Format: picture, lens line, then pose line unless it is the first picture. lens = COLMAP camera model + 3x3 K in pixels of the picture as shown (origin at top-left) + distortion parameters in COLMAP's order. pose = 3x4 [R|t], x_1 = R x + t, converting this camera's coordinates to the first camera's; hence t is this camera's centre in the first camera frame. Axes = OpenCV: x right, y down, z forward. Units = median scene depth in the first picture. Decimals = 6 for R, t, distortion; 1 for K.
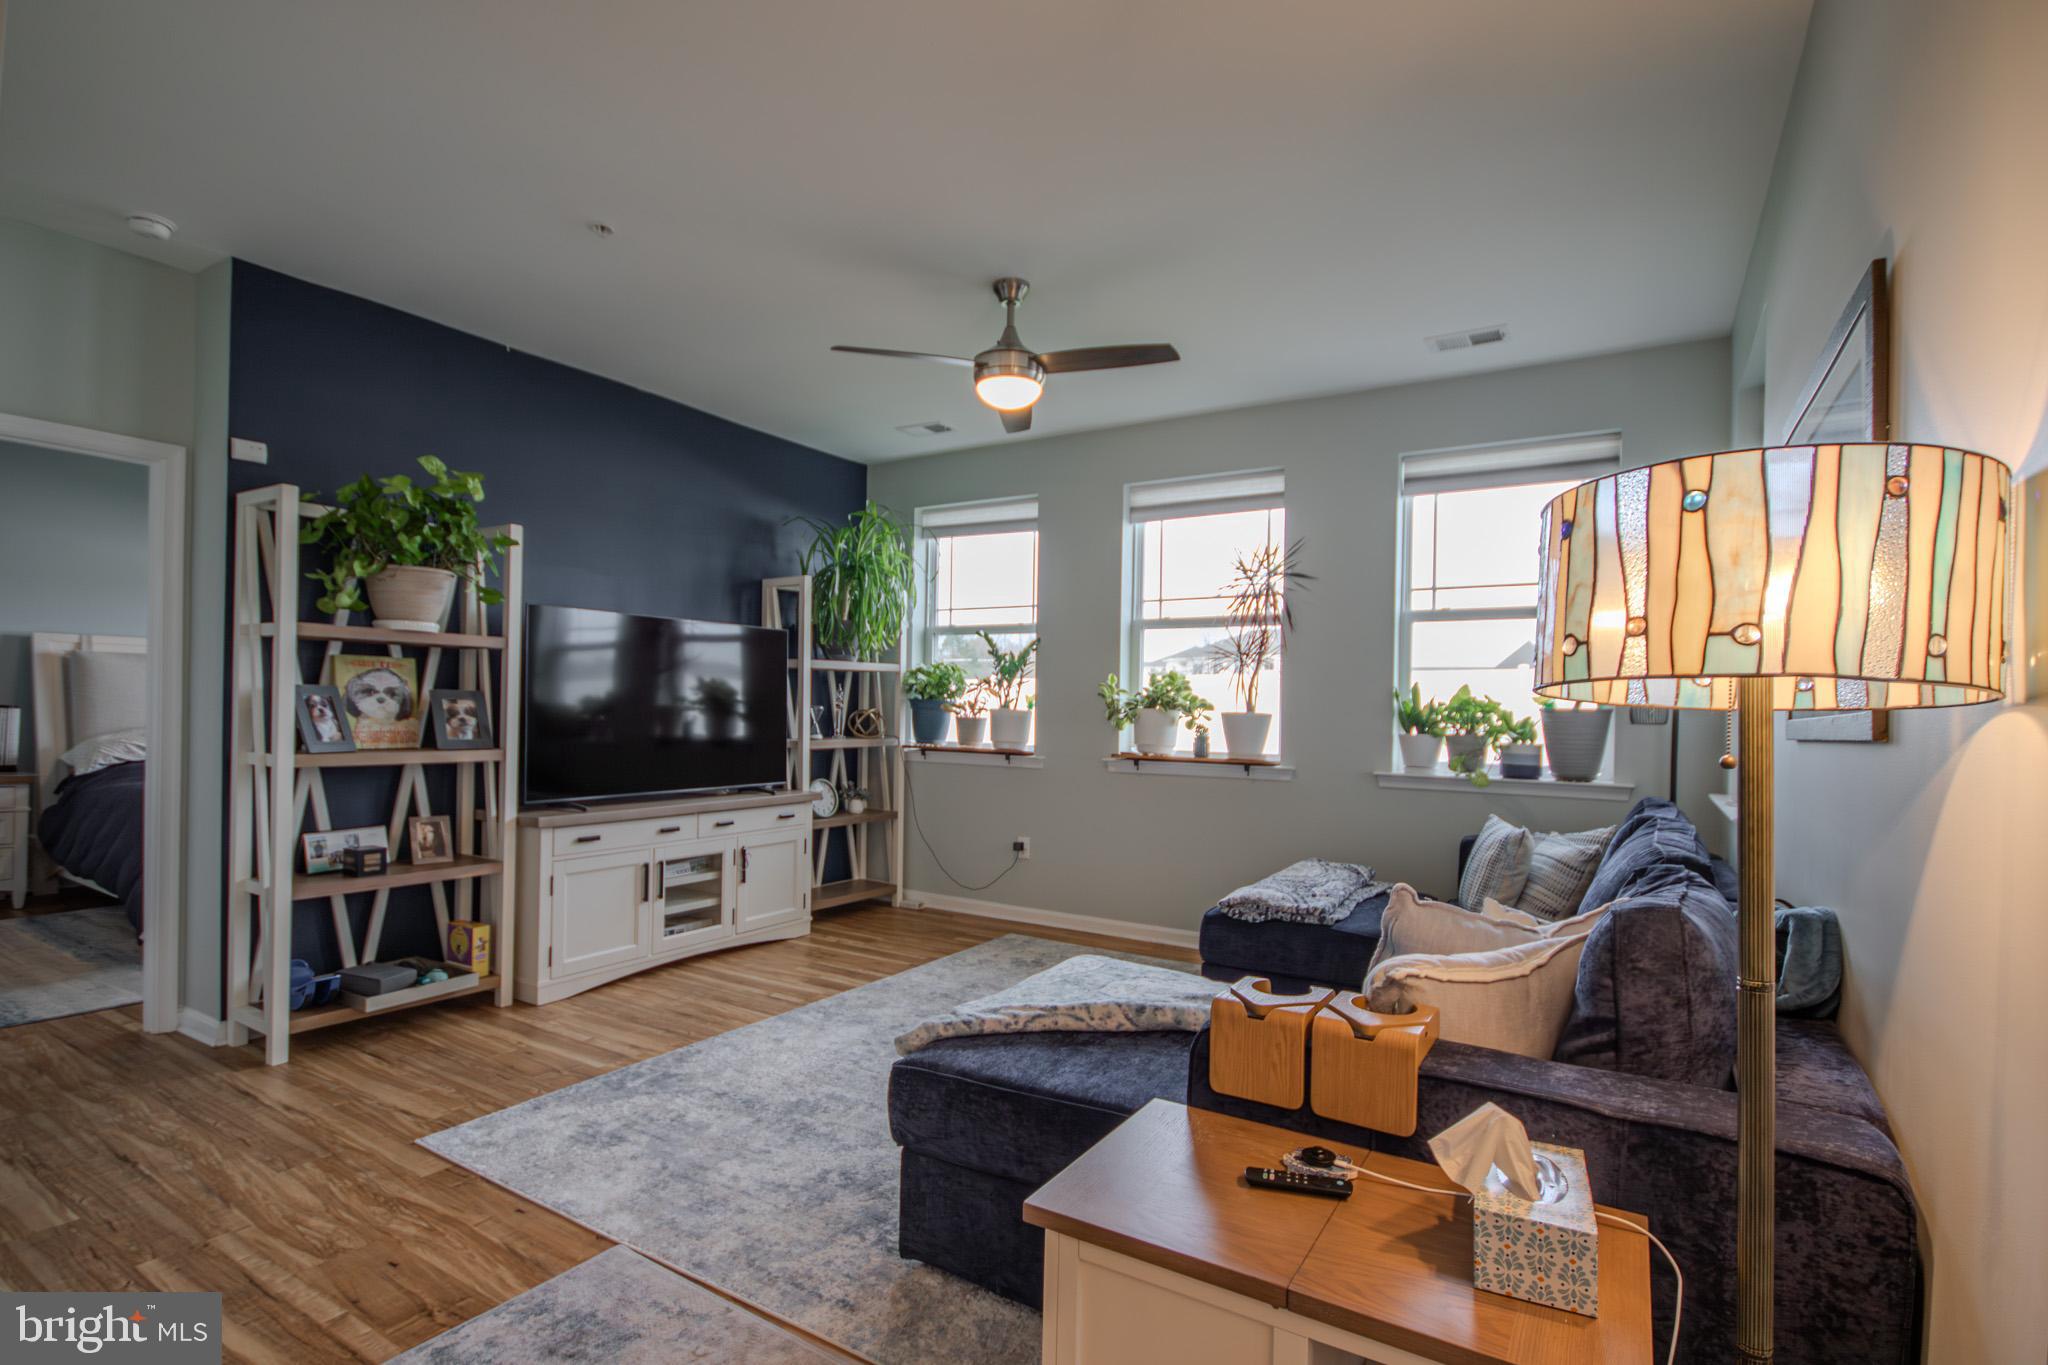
lens RADIAL K [[964.6, 0, 1032.5], [0, 964.6, 714.8], [0, 0, 1]] dist [0.002203, -0.004831]
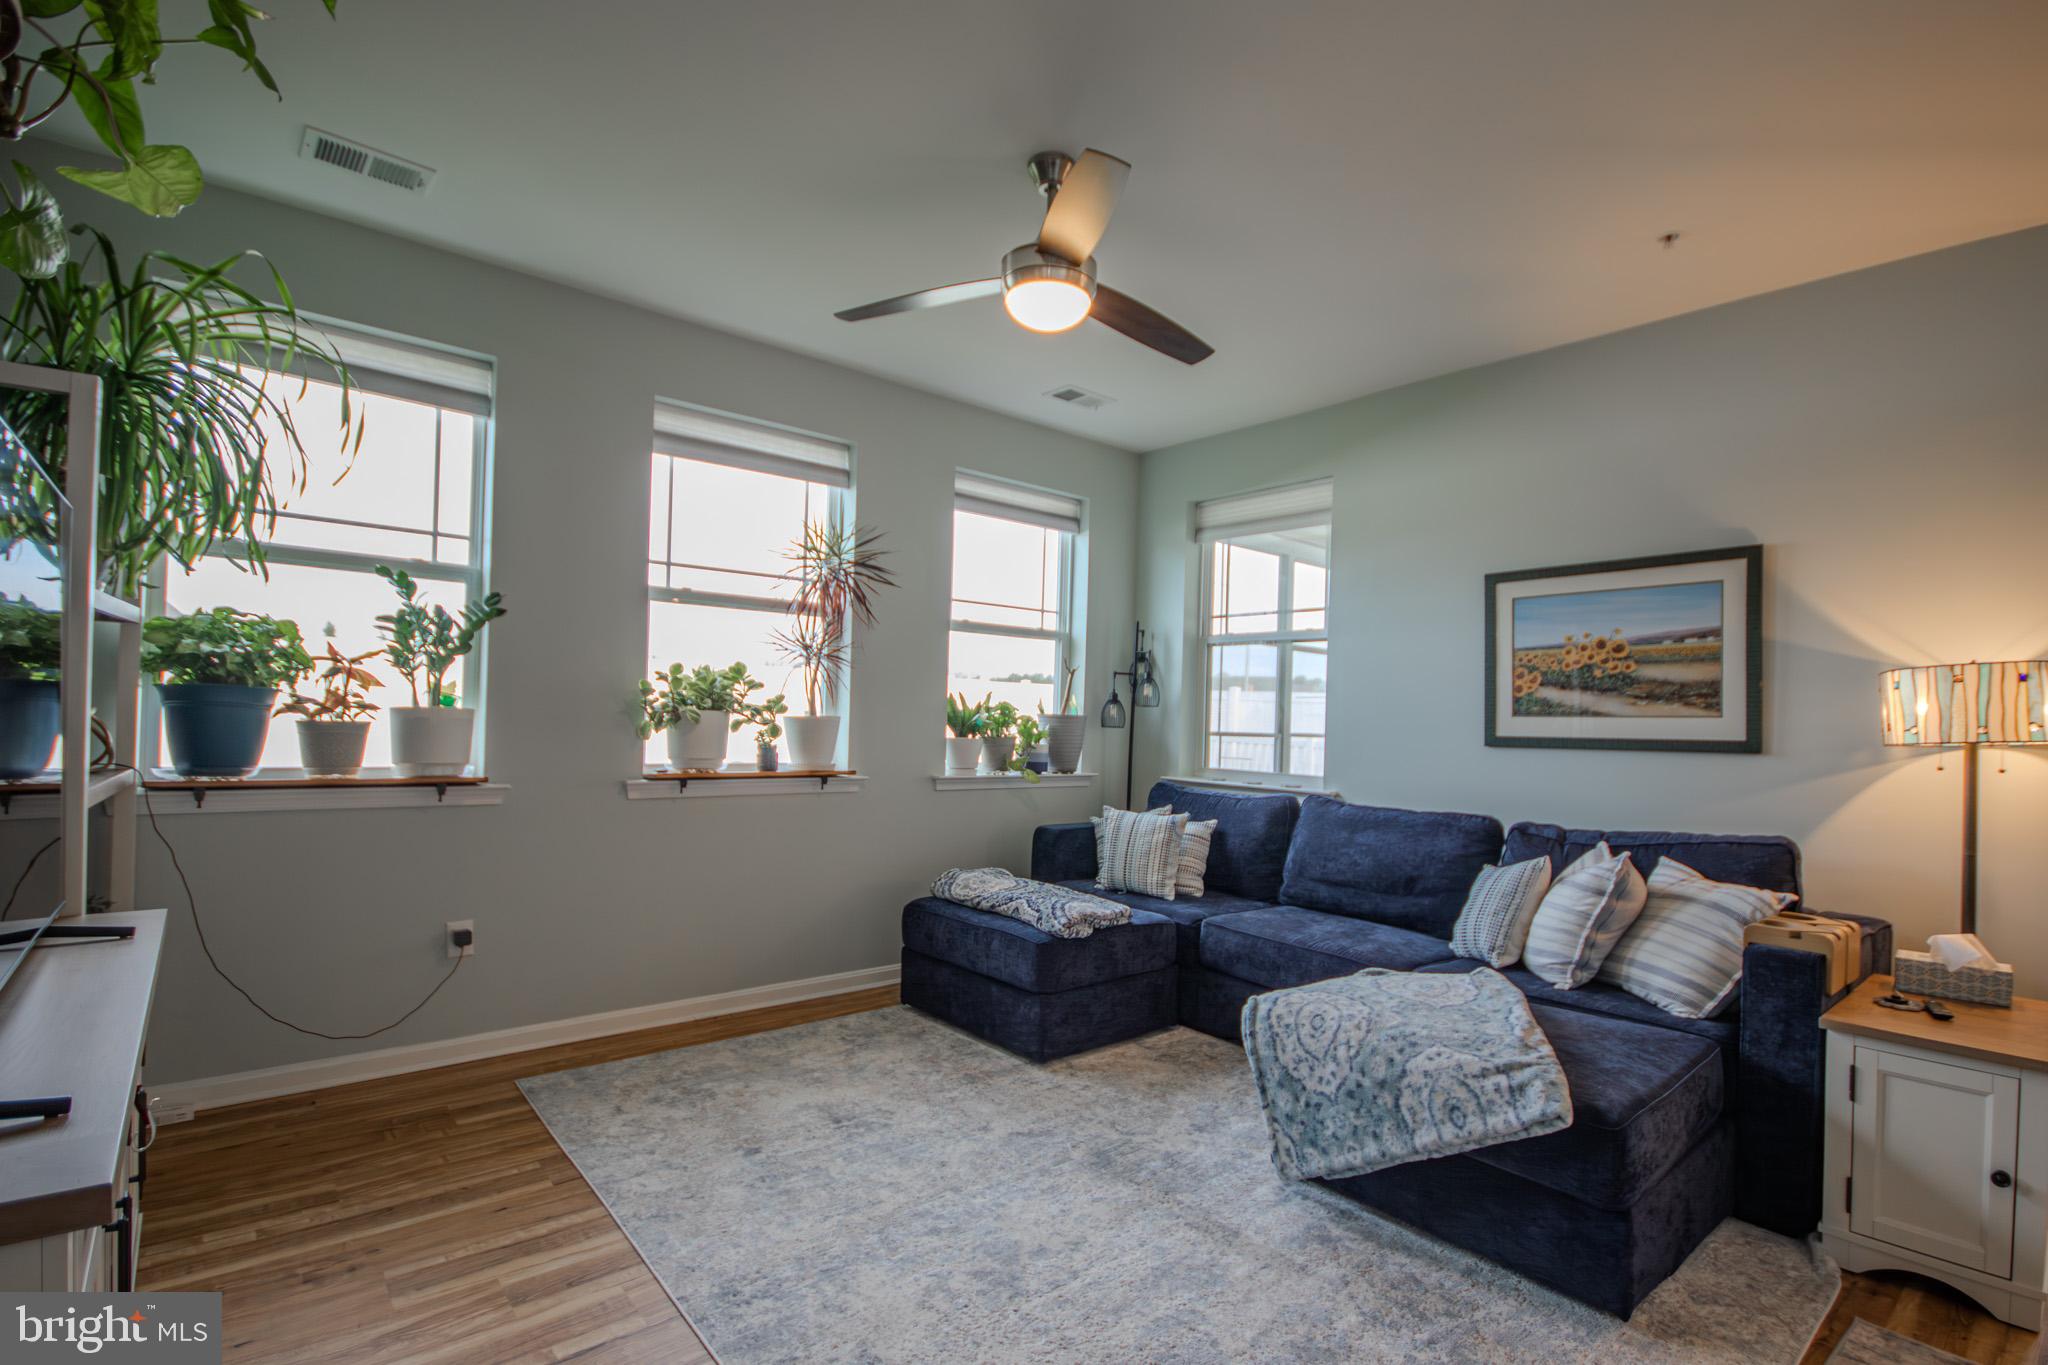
lens RADIAL K [[964.6, 0, 1030.0], [0, 964.6, 712.6], [0, 0, 1]] dist [0.002203, -0.004831]
pose [[0.309507, -0.004974, 0.950884, -0.582709], [-0.018339, 0.999769, 0.011199, -0.020168], [-0.950720, -0.020905, 0.309345, 0.598641]]
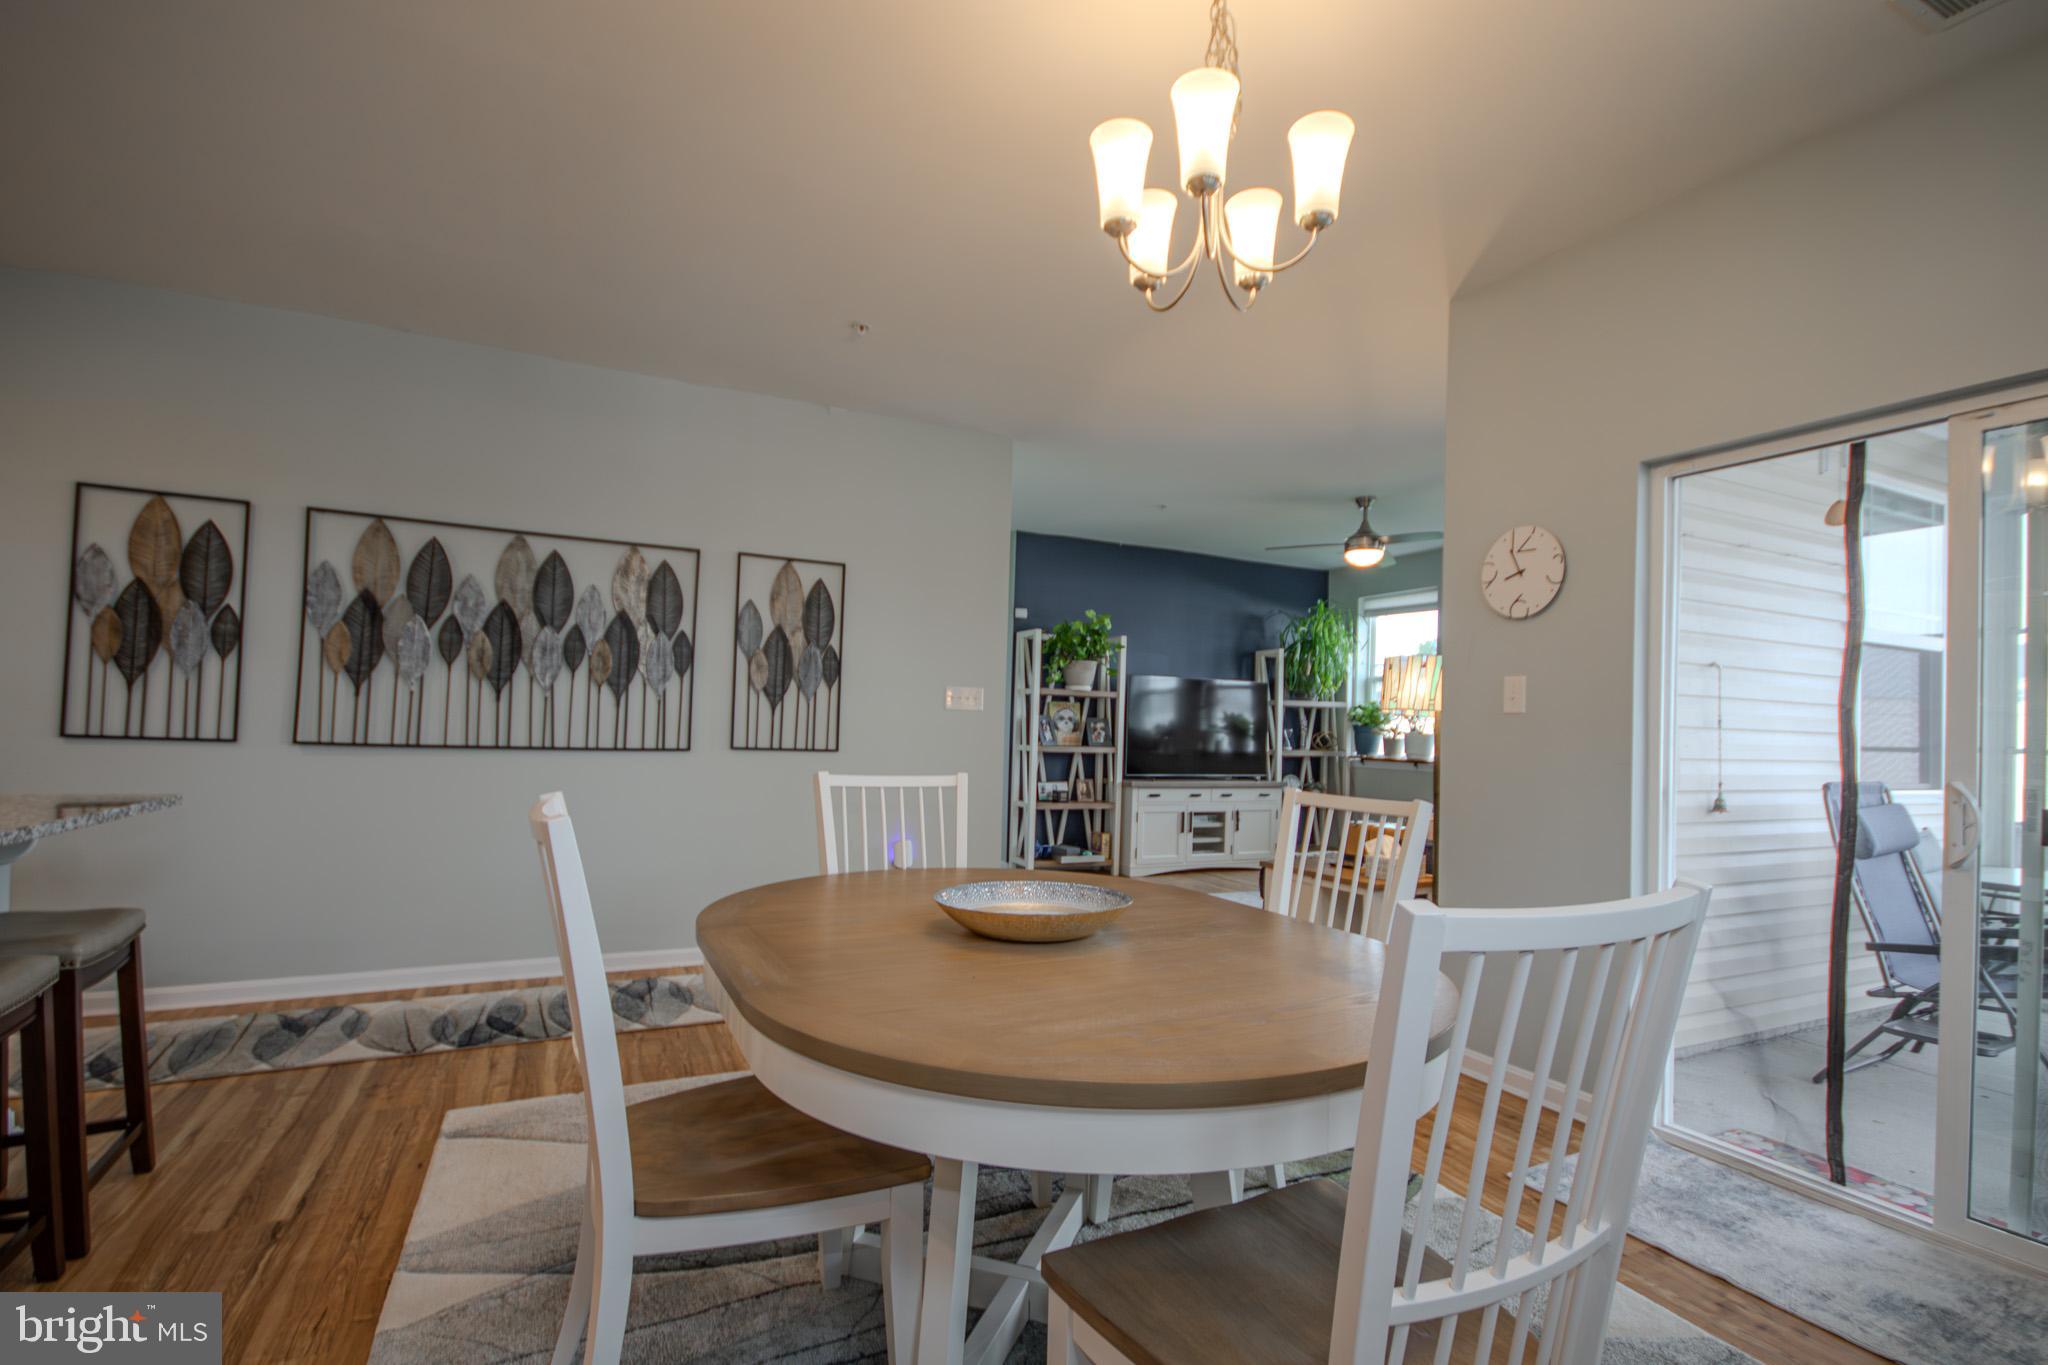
lens RADIAL K [[964.6, 0, 1041.6], [0, 964.6, 712.4], [0, 0, 1]] dist [0.002203, -0.004831]
pose [[0.847456, -0.003058, -0.530857, 0.338199], [-0.017492, 0.999280, -0.033680, 0.028788], [0.530577, 0.037828, 0.846792, -0.688305]]
